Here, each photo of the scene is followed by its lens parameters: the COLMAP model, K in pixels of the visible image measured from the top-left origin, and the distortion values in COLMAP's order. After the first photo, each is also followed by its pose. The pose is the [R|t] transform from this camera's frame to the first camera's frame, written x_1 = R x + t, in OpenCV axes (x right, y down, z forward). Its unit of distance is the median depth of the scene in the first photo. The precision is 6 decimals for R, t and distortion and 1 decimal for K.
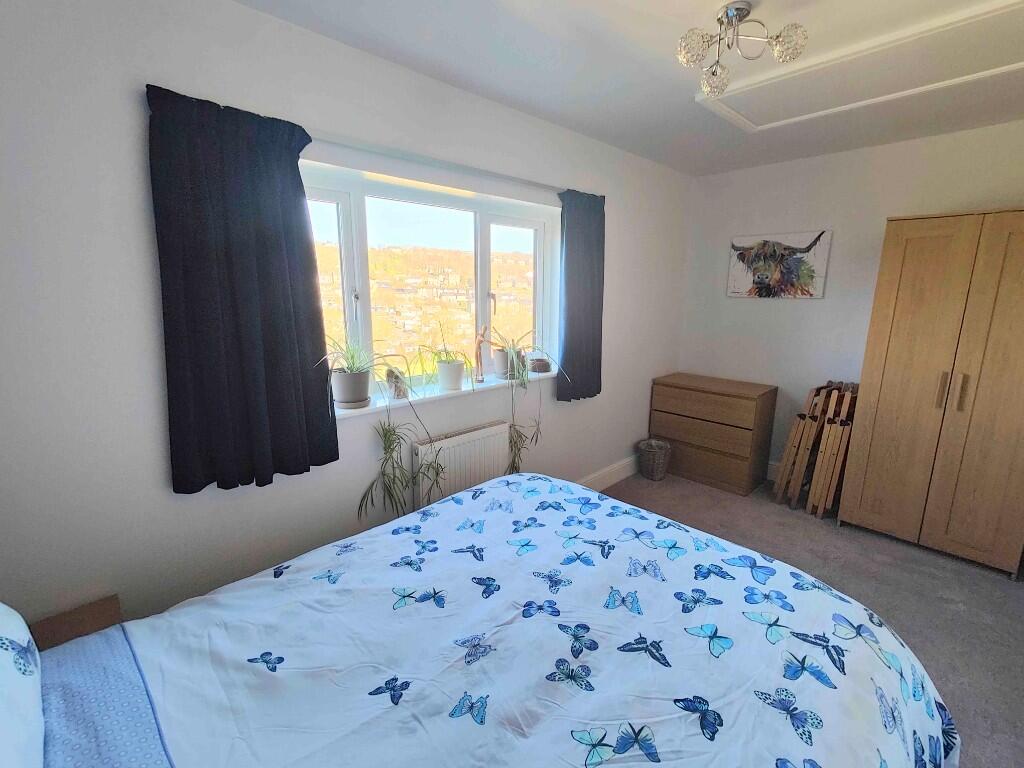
lens RADIAL K [[455.4, 0, 518.2], [0, 455.4, 379.6], [0, 0, 1]] dist [0.009086, -0.000120]
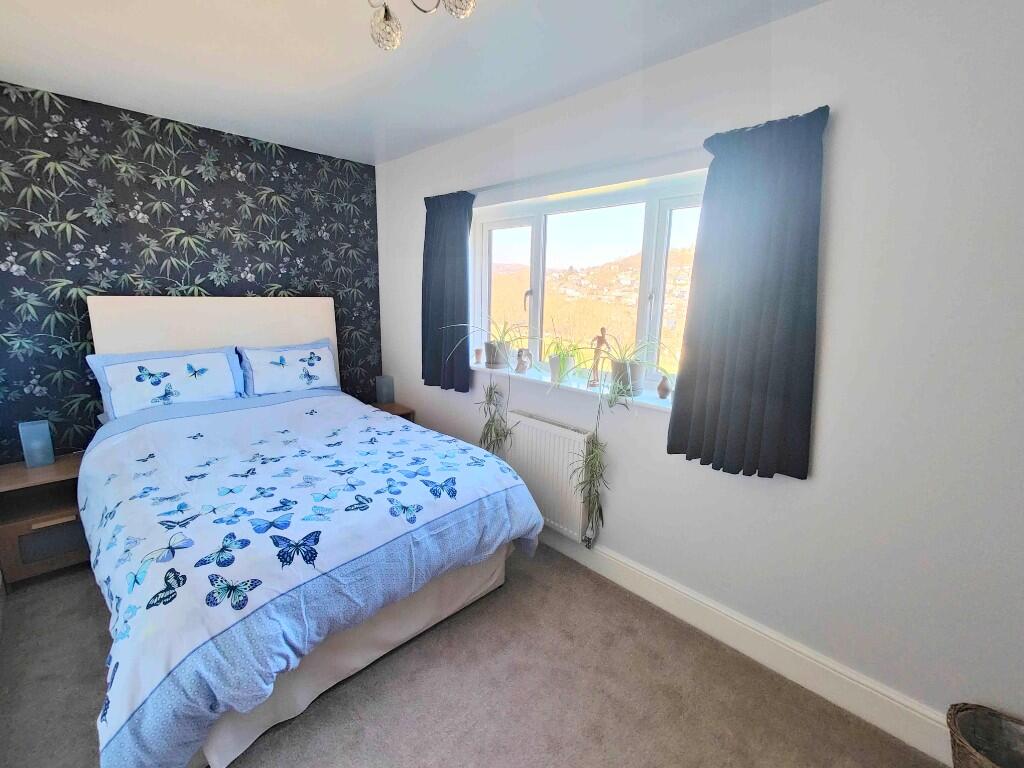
lens RADIAL K [[455.4, 0, 518.1], [0, 455.4, 387.5], [0, 0, 1]] dist [0.009086, -0.000120]
pose [[0.002454, 0.212543, -0.977149, 1.661508], [-0.218914, 0.953564, 0.206864, -0.305732], [0.975741, 0.213403, 0.048869, 1.566733]]
